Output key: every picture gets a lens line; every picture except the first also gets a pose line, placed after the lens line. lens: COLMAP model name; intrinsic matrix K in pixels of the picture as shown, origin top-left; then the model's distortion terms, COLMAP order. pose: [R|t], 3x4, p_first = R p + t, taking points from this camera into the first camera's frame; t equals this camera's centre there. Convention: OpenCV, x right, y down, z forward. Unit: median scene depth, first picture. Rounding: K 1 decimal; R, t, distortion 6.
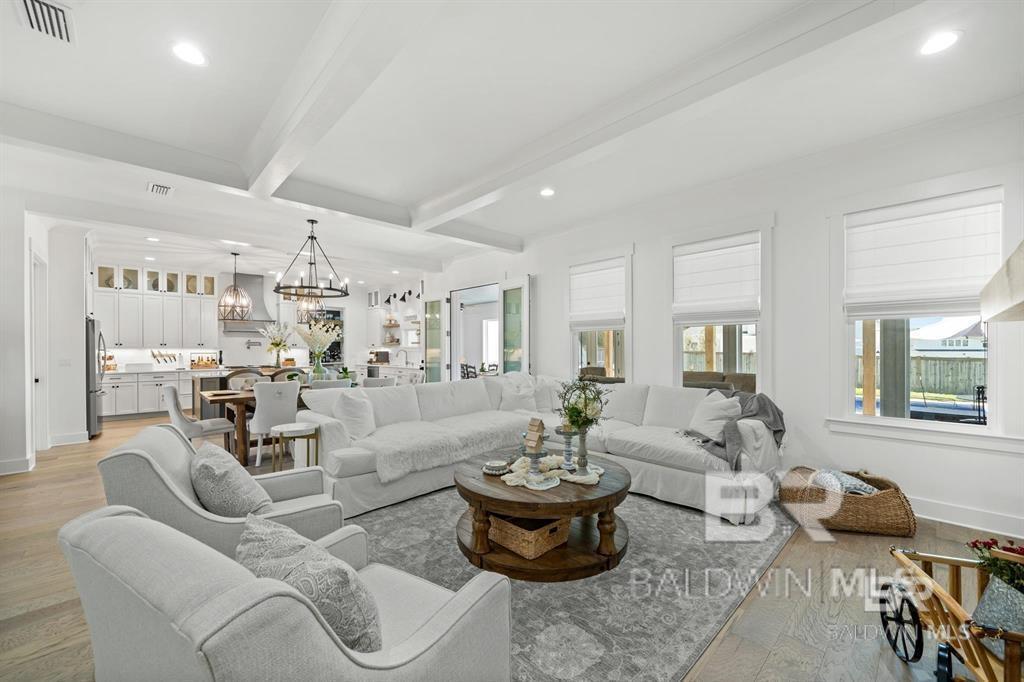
lens RADIAL K [[406.1, 0, 510.4], [0, 406.1, 346.0], [0, 0, 1]] dist [-0.000742, 0.000128]
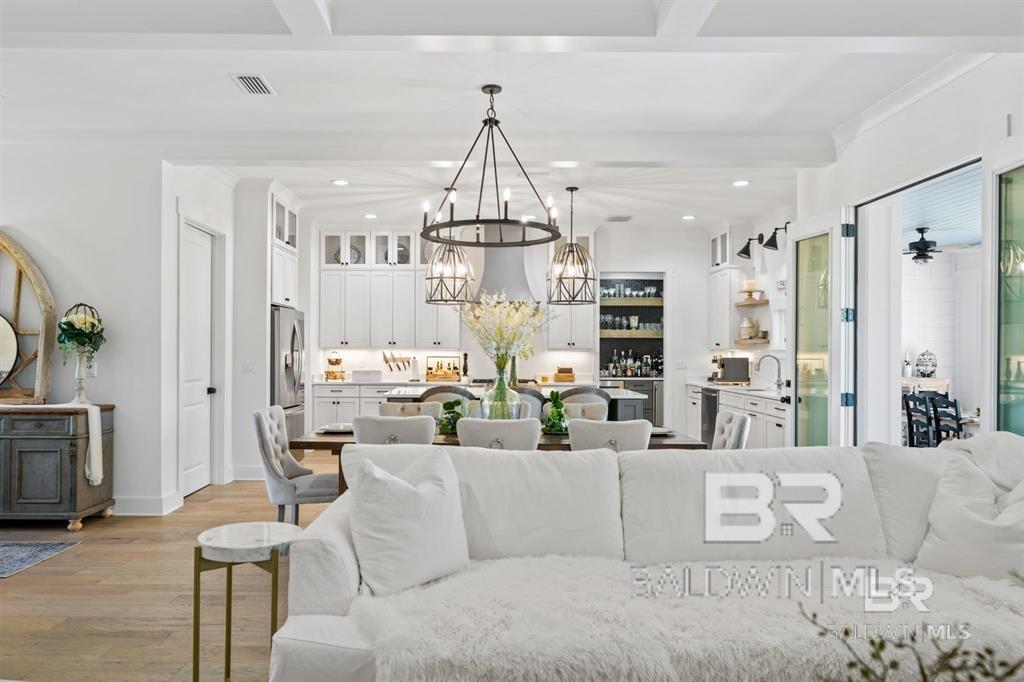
lens RADIAL K [[696.3, 0, 512.0], [0, 696.3, 341.0], [0, 0, 1]] dist [0.028014, 0.000661]
pose [[0.729190, -0.003171, -0.684304, 0.072152], [-0.003837, 0.999955, -0.008722, 0.001867], [0.684301, 0.008986, 0.729145, 0.287841]]
